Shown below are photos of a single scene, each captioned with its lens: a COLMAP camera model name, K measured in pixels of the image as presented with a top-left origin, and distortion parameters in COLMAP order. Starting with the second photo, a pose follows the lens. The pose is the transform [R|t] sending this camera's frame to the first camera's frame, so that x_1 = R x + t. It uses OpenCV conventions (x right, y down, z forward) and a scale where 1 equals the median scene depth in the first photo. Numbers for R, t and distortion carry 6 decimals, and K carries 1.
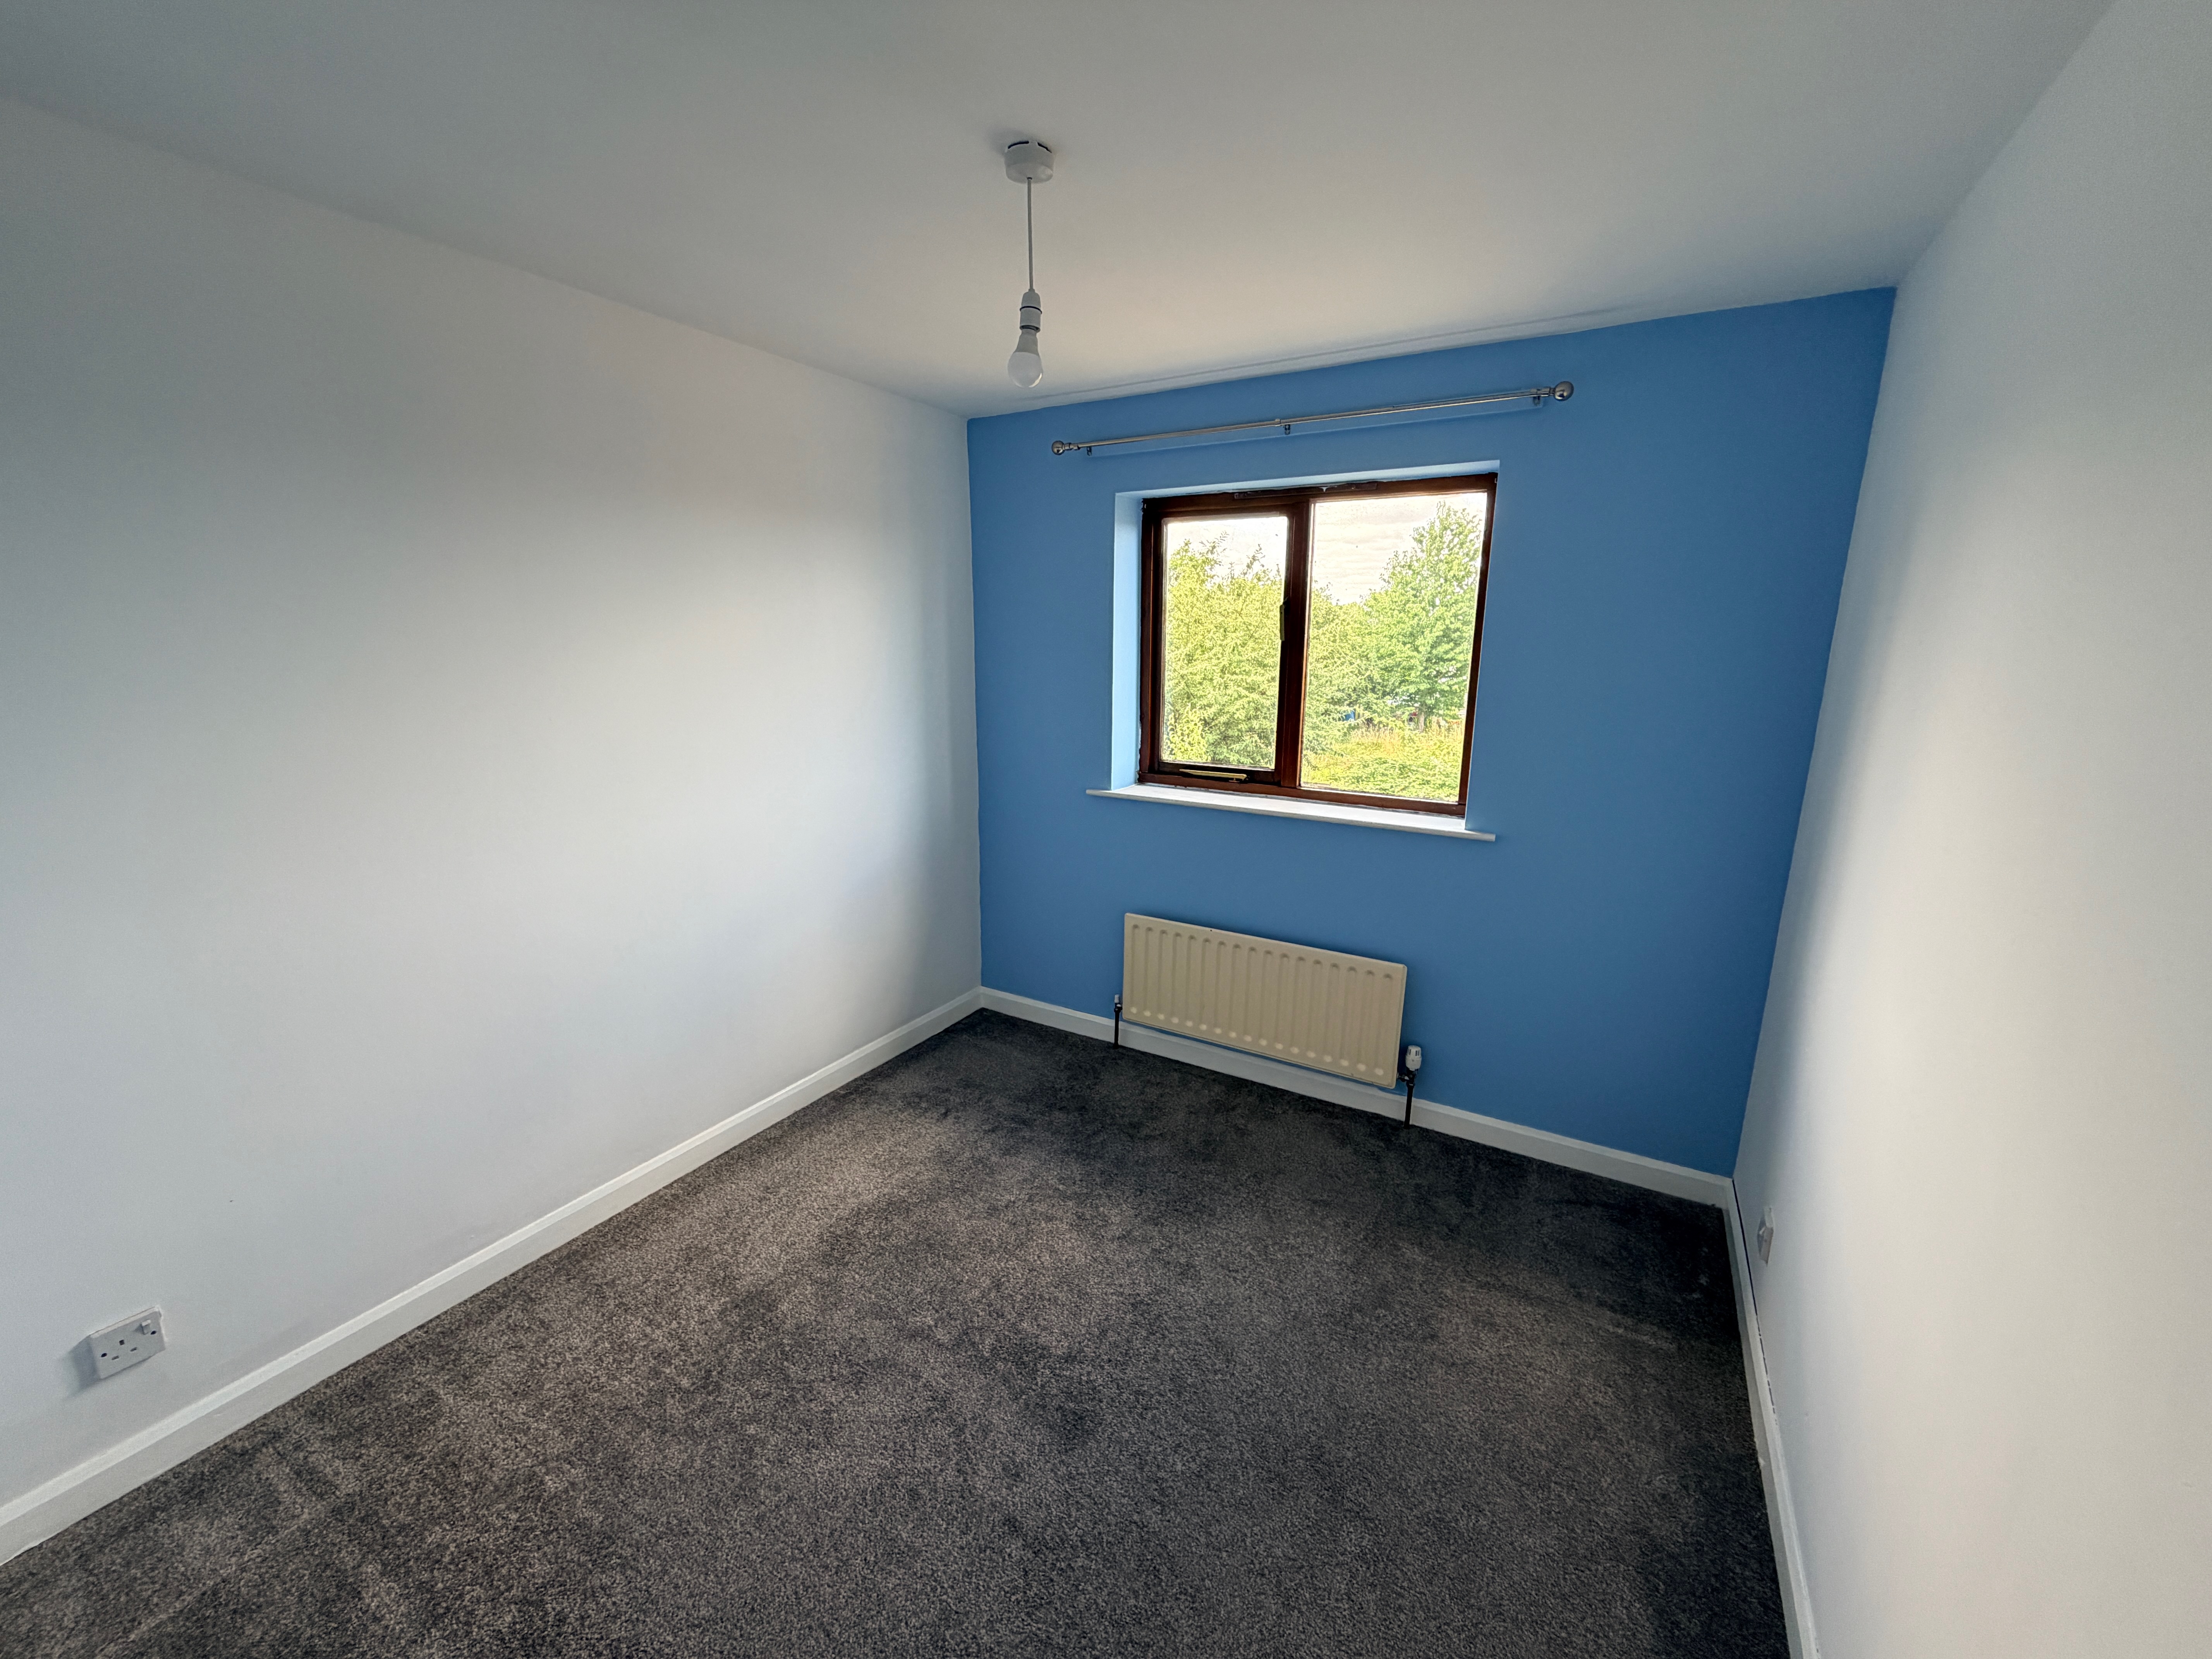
lens RADIAL K [[872.7, 0, 1106.0], [0, 872.7, 829.5], [0, 0, 1]] dist [-0.000298, 0.000032]
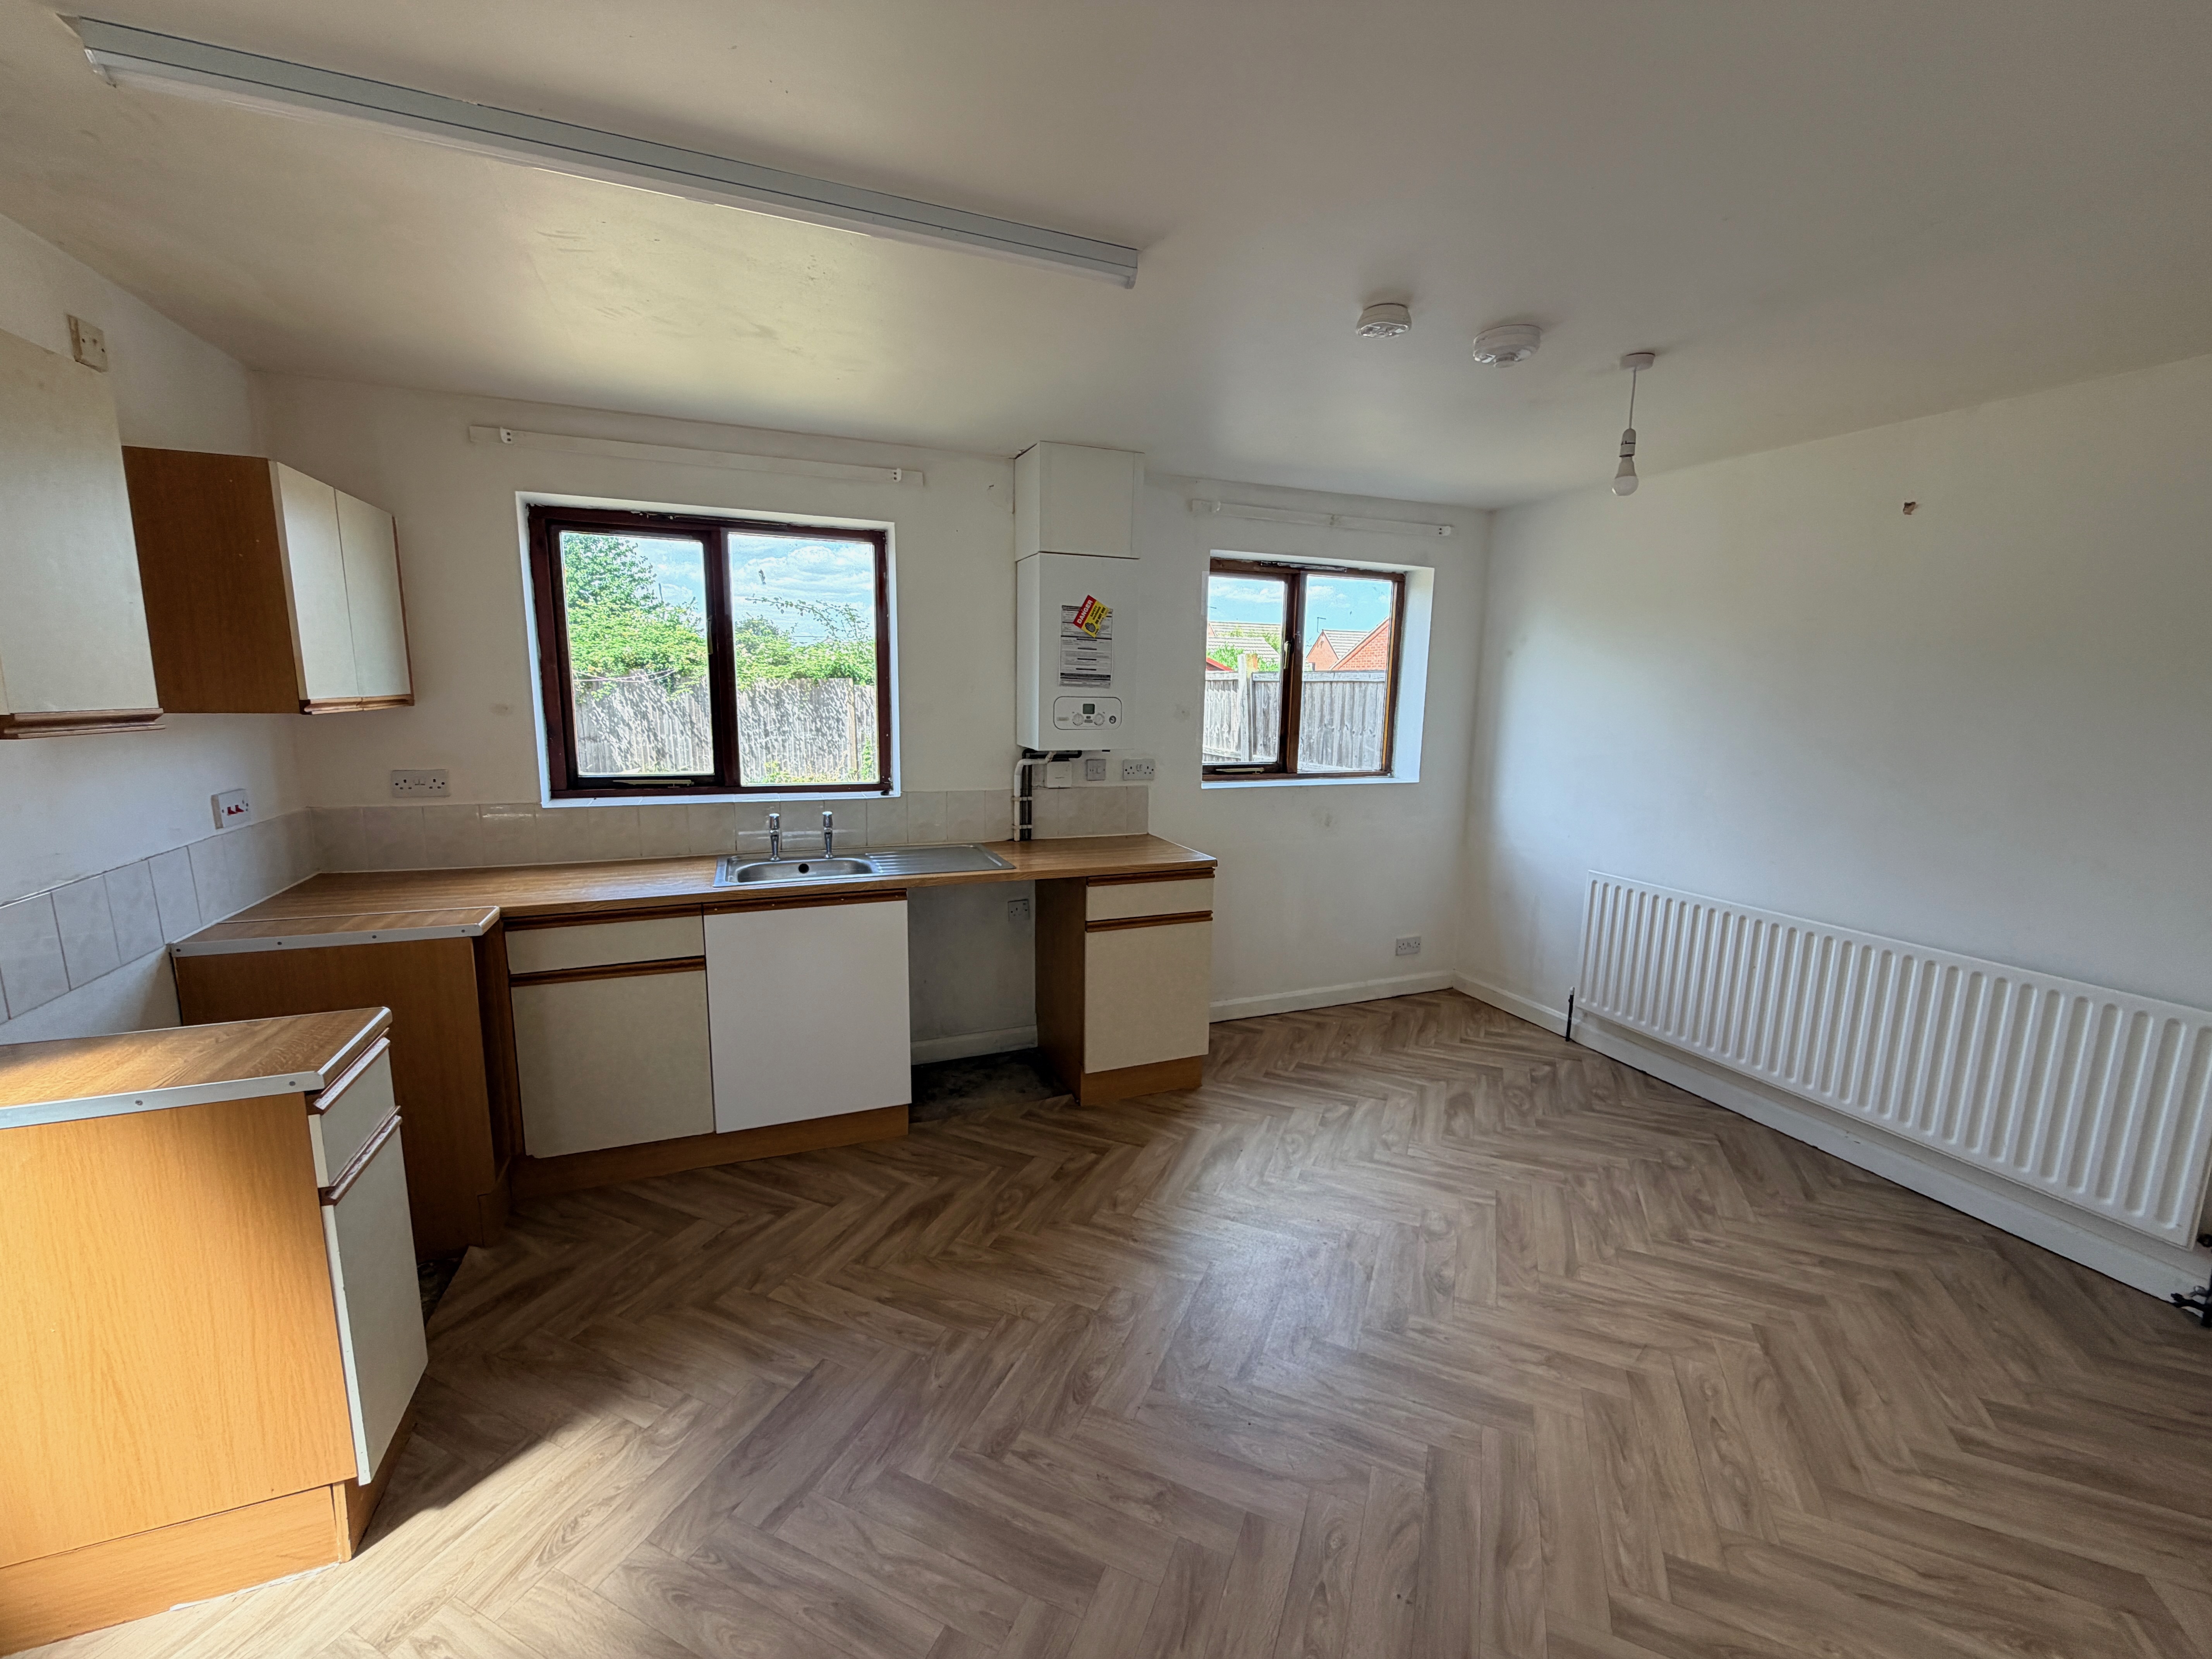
lens RADIAL K [[872.7, 0, 1106.0], [0, 872.7, 829.5], [0, 0, 1]] dist [-0.000298, 0.000032]
pose [[0.612288, -0.140366, 0.778075, -0.379804], [0.171459, 0.984268, 0.042638, -0.025541], [-0.771819, 0.107301, 0.626723, 0.129258]]
